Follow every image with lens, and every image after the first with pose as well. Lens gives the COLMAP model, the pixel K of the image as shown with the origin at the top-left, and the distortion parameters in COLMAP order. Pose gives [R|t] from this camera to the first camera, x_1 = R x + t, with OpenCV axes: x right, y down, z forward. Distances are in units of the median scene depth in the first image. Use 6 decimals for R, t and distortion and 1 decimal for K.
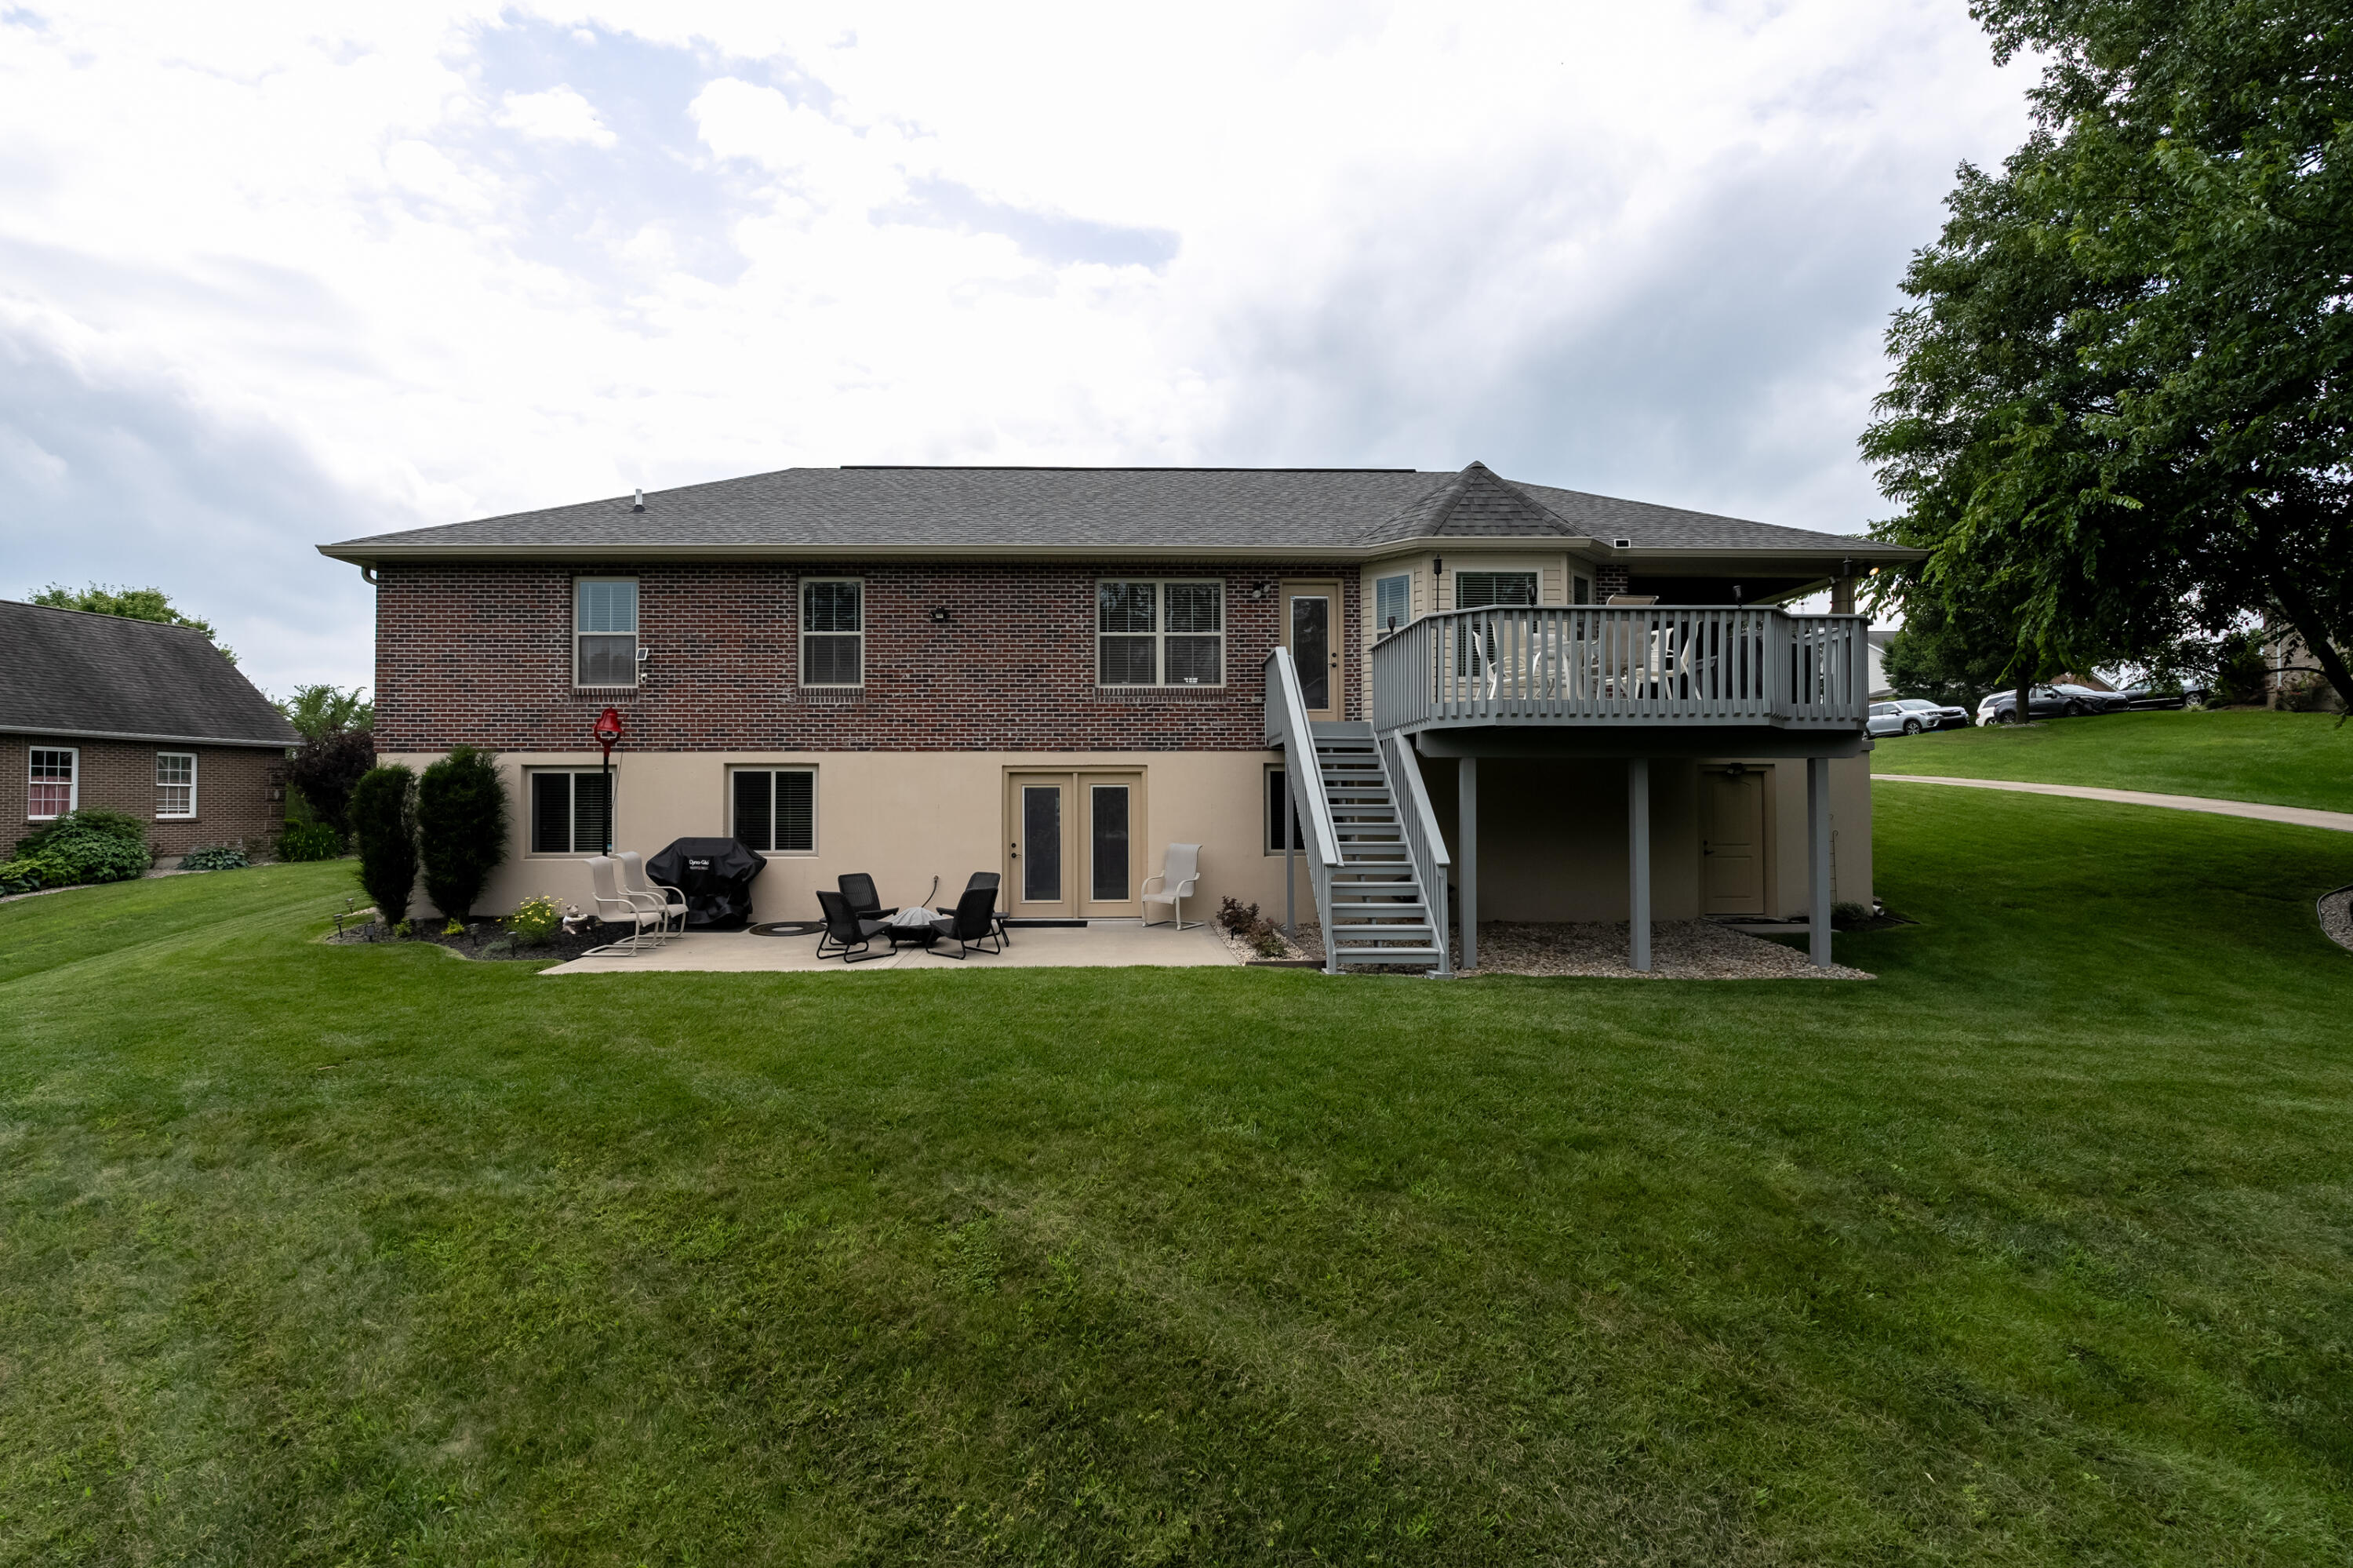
lens RADIAL K [[1053.3, 0, 1176.5], [0, 1053.3, 784.0], [0, 0, 1]] dist [0.000386, 0.000065]
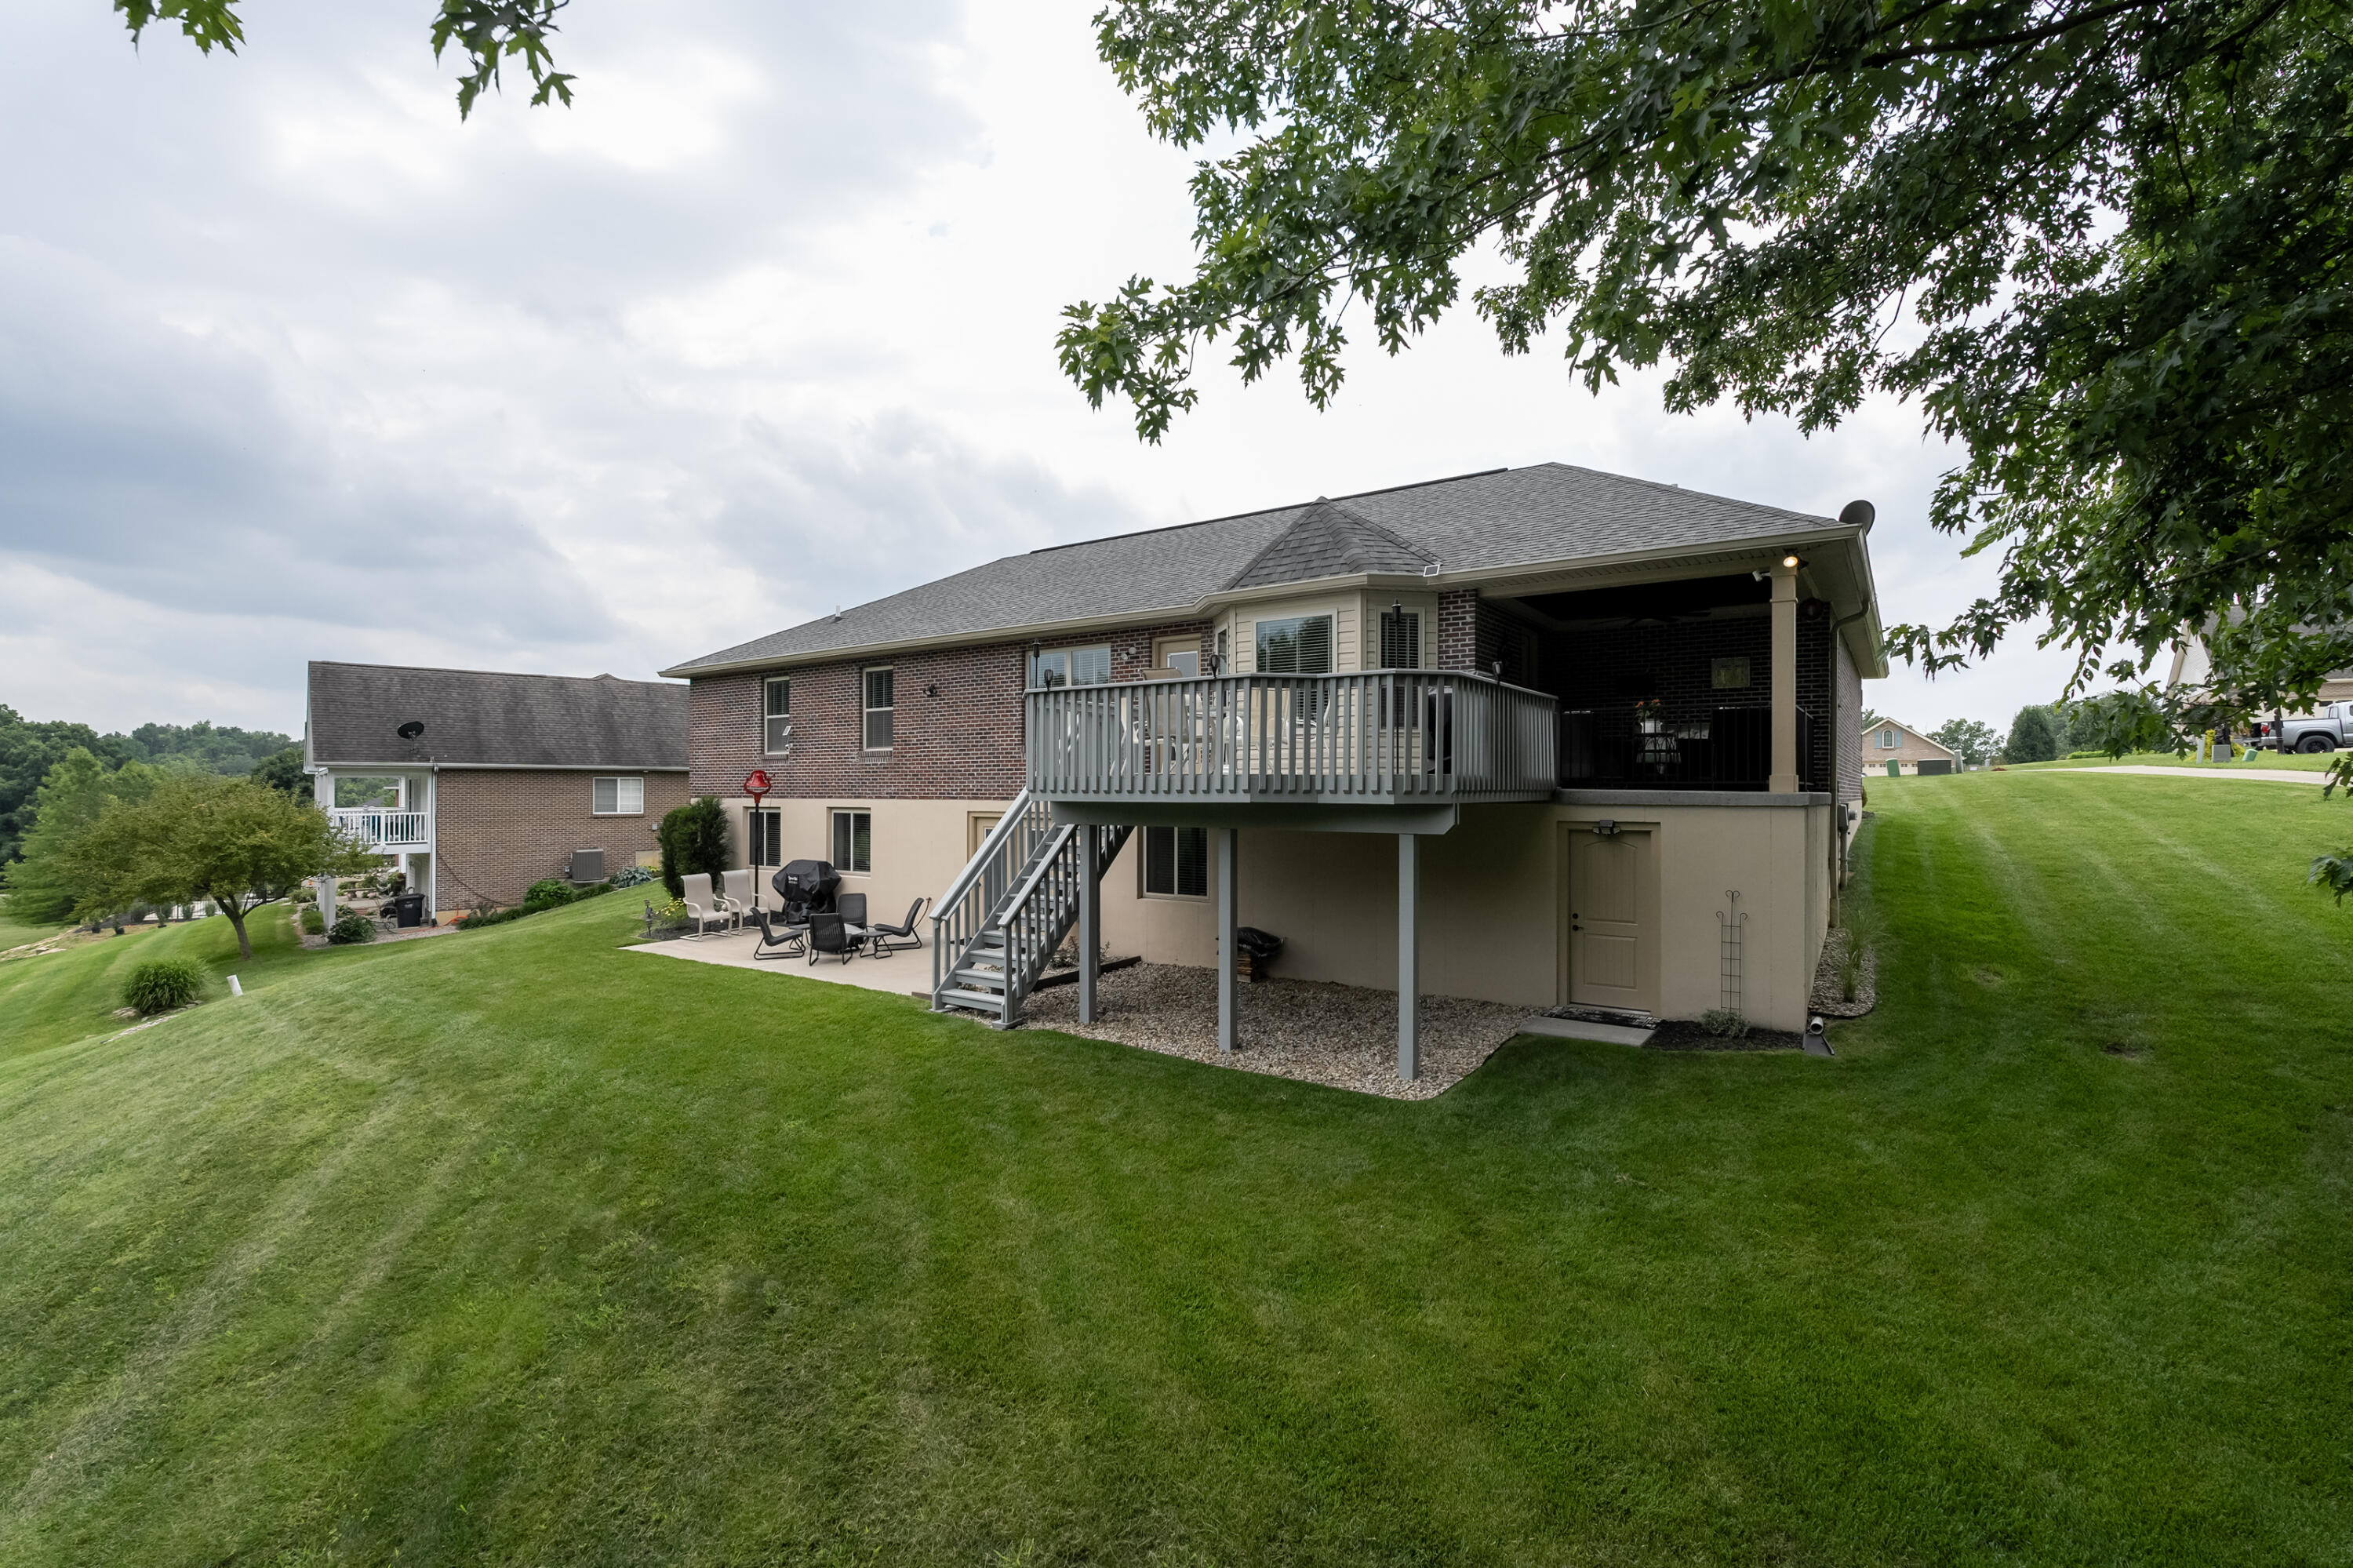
lens RADIAL K [[1053.3, 0, 1176.5], [0, 1053.3, 784.0], [0, 0, 1]] dist [0.000386, 0.000065]
pose [[0.799999, -0.001188, -0.600001, 0.767354], [0.006177, 0.999961, 0.006255, -0.055356], [0.599970, -0.008710, 0.799975, 0.164966]]
